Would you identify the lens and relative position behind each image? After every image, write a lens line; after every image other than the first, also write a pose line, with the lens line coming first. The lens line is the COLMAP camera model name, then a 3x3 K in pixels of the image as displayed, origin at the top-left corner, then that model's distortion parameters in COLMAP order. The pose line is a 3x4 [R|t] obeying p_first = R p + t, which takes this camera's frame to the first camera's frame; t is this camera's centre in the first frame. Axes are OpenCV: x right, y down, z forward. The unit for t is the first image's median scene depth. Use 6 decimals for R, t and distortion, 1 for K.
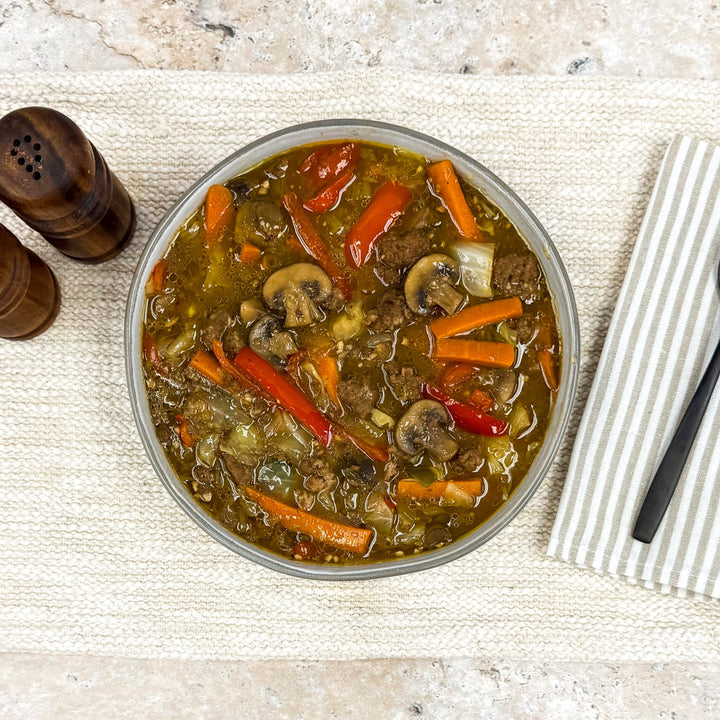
lens RADIAL K [[705.4, 0, 360.0], [0, 705.4, 360.0], [0, 0, 1]] dist [-0.294253, 0.454399]
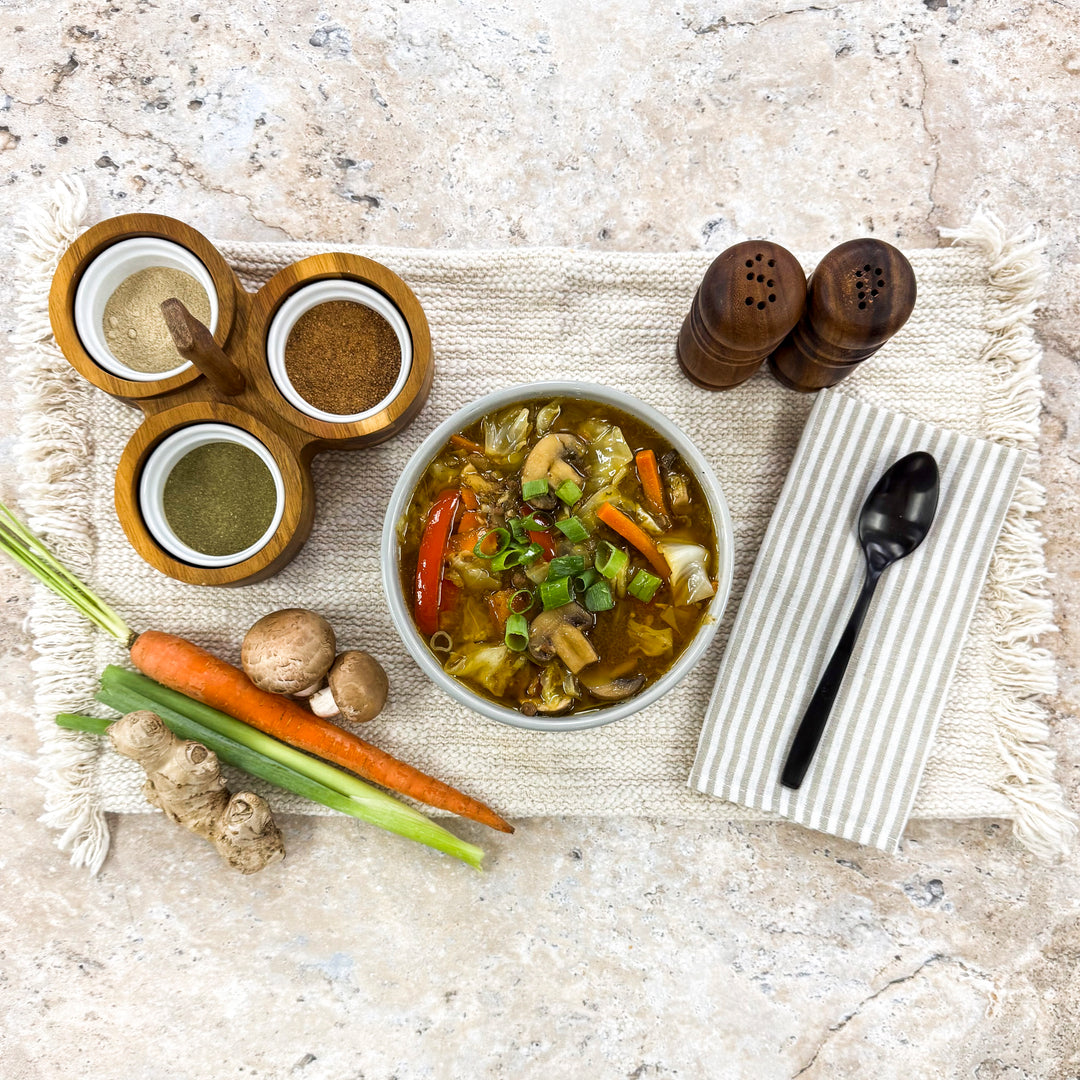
lens RADIAL K [[1058.2, 0, 540.0], [0, 1058.2, 540.0], [0, 0, 1]] dist [-0.294253, 0.454399]
pose [[0.996042, -0.015806, 0.087467, -0.102696], [0.023246, 0.996134, -0.084711, 0.154205], [-0.085790, 0.086409, 0.992559, -0.526087]]
